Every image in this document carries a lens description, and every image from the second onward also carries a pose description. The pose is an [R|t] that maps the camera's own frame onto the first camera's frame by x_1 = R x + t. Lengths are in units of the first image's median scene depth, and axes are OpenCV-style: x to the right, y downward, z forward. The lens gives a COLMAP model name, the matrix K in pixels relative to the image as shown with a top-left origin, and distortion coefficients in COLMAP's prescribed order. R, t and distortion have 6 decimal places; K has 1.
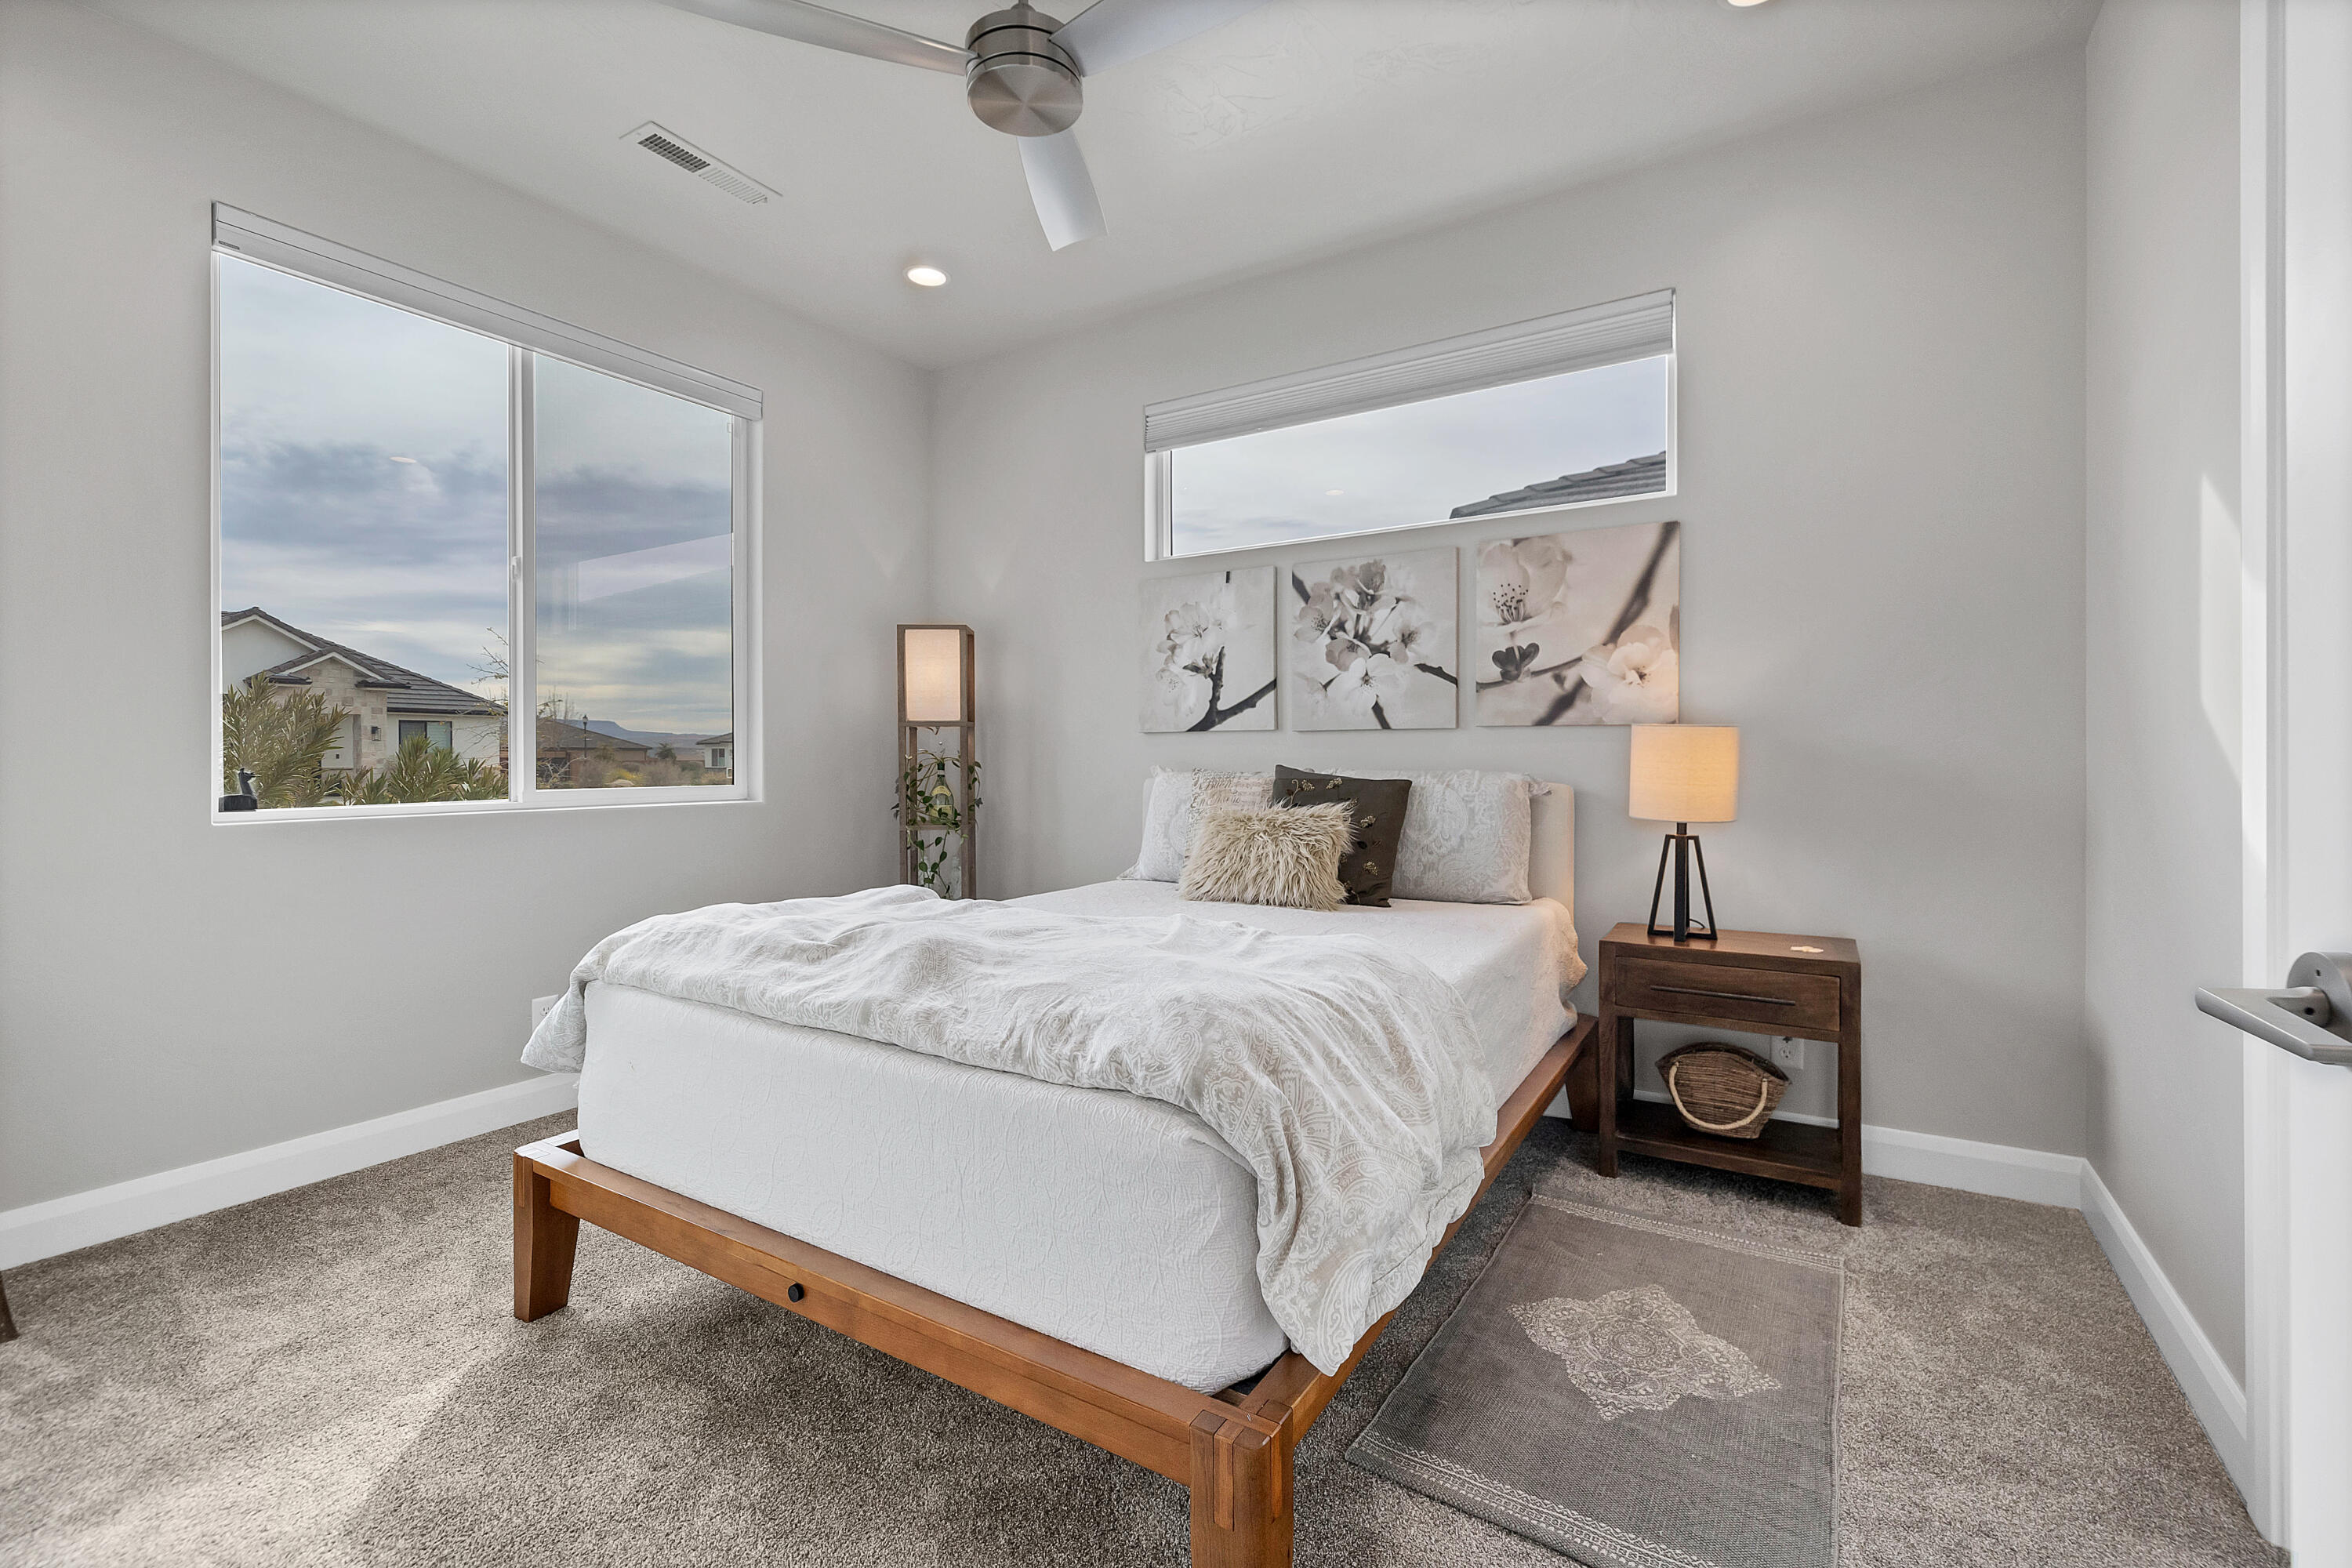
lens RADIAL K [[1014.1, 0, 1183.0], [0, 1014.1, 759.2], [0, 0, 1]] dist [0.002613, -0.000398]
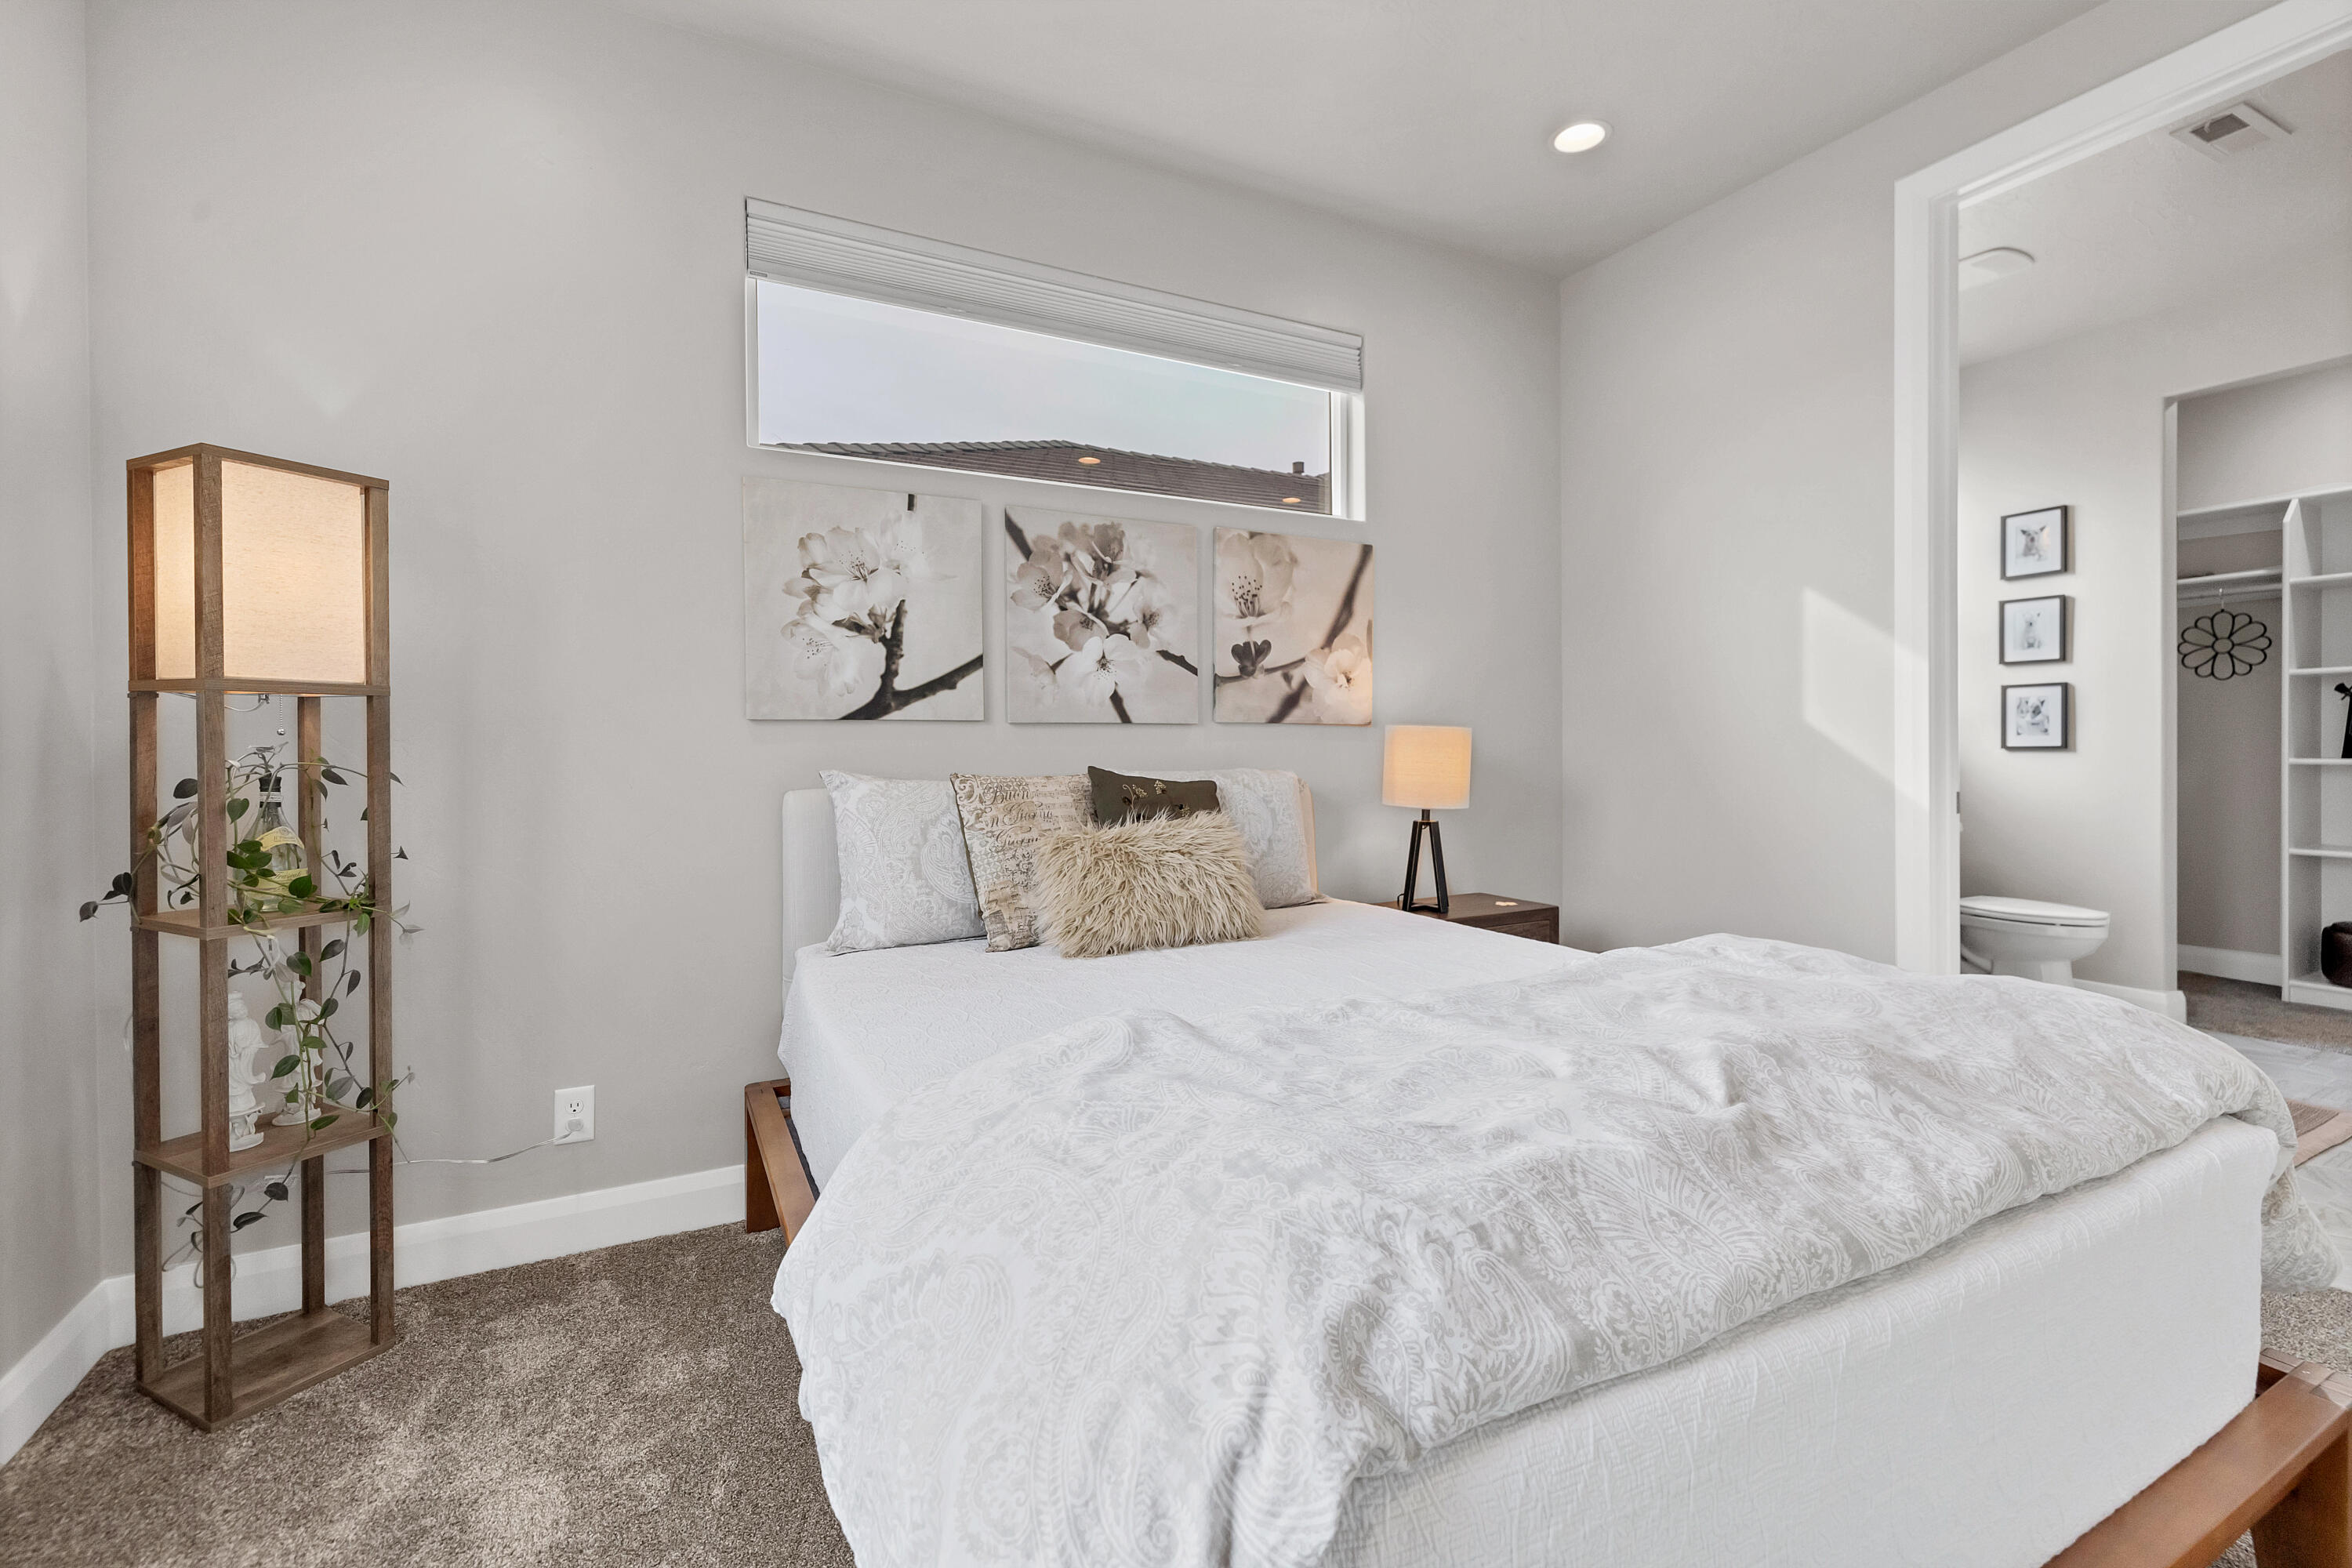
lens RADIAL K [[1014.1, 0, 1183.0], [0, 1014.1, 759.2], [0, 0, 1]] dist [0.002613, -0.000398]
pose [[0.506594, -0.008609, 0.862142, -0.508297], [0.008234, 0.999953, 0.005147, -0.003039], [-0.862145, 0.004492, 0.506641, 0.518882]]
